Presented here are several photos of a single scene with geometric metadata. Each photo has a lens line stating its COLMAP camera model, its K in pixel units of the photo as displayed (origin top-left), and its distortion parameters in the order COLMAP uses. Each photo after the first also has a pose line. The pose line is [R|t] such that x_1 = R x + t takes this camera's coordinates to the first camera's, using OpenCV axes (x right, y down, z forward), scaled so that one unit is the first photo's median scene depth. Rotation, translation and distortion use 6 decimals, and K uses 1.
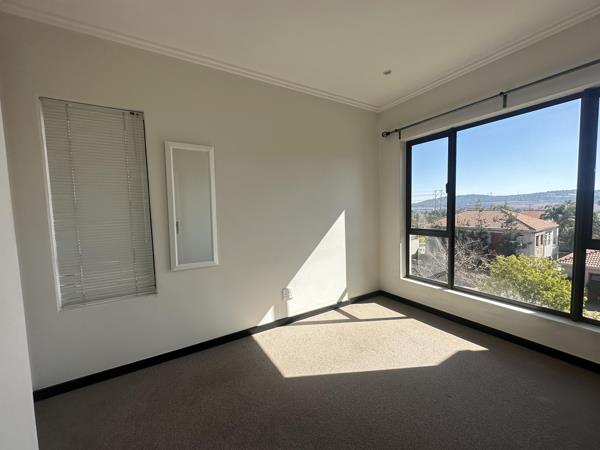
lens RADIAL K [[238.5, 0, 300.0], [0, 238.5, 225.0], [0, 0, 1]] dist [0.000113, 0.000006]
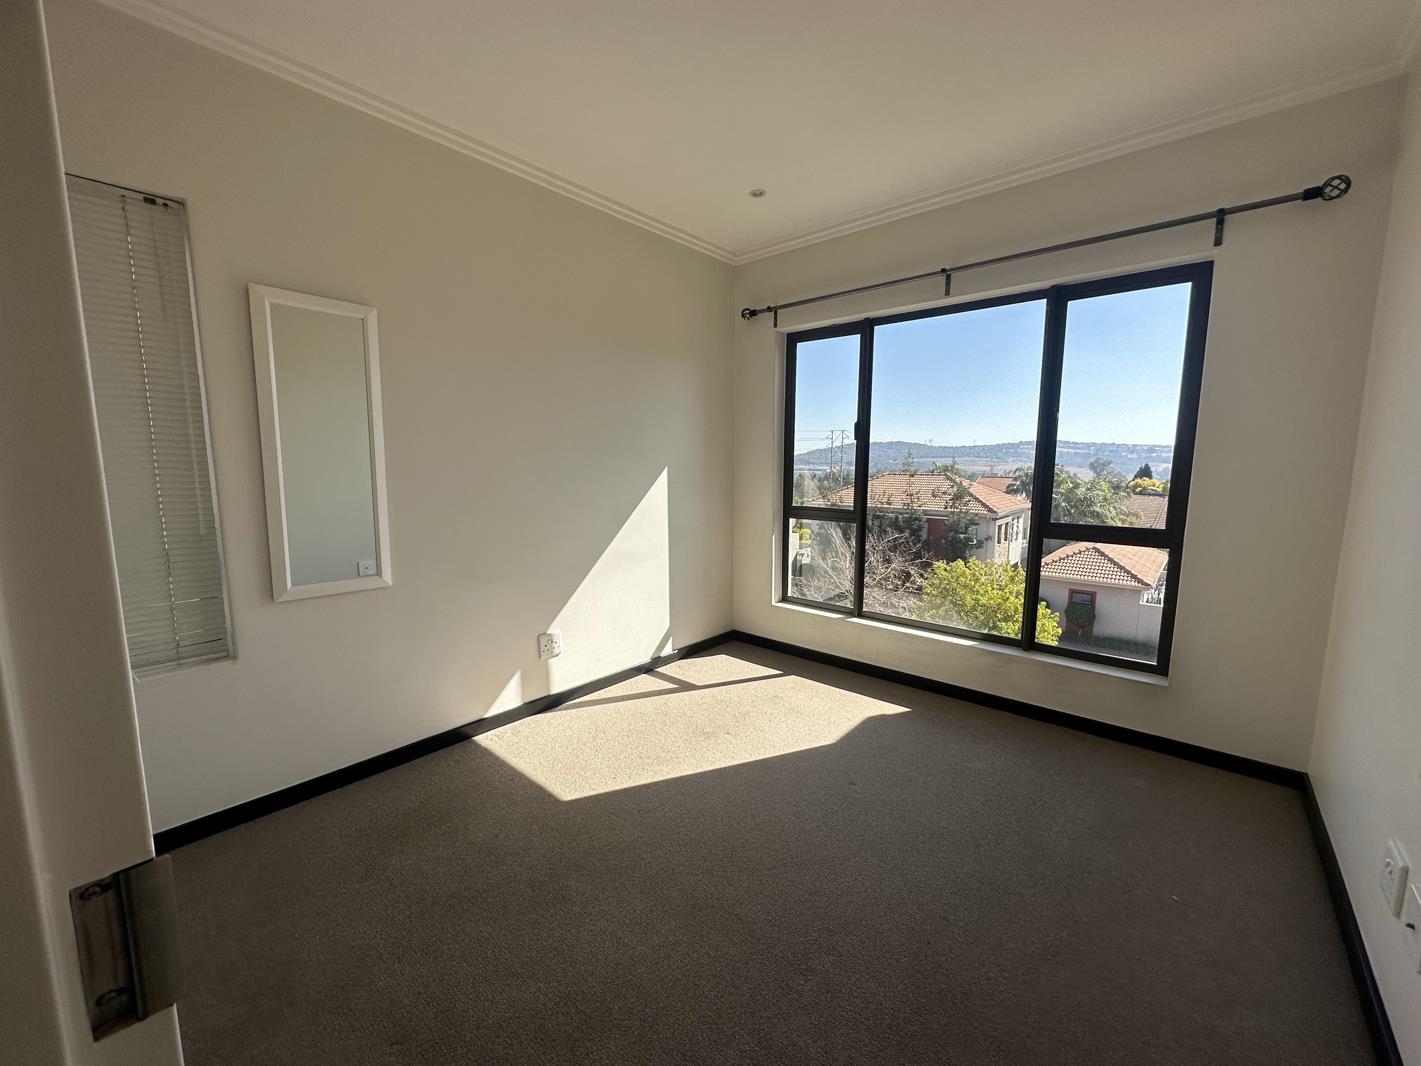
lens RADIAL K [[564.8, 0, 710.5], [0, 564.8, 533.0], [0, 0, 1]] dist [0.000113, 0.000006]
pose [[0.953189, -0.007860, 0.302274, -0.073384], [-0.009086, 0.998466, 0.054616, 0.007541], [-0.302239, -0.054806, 0.951655, -0.110432]]
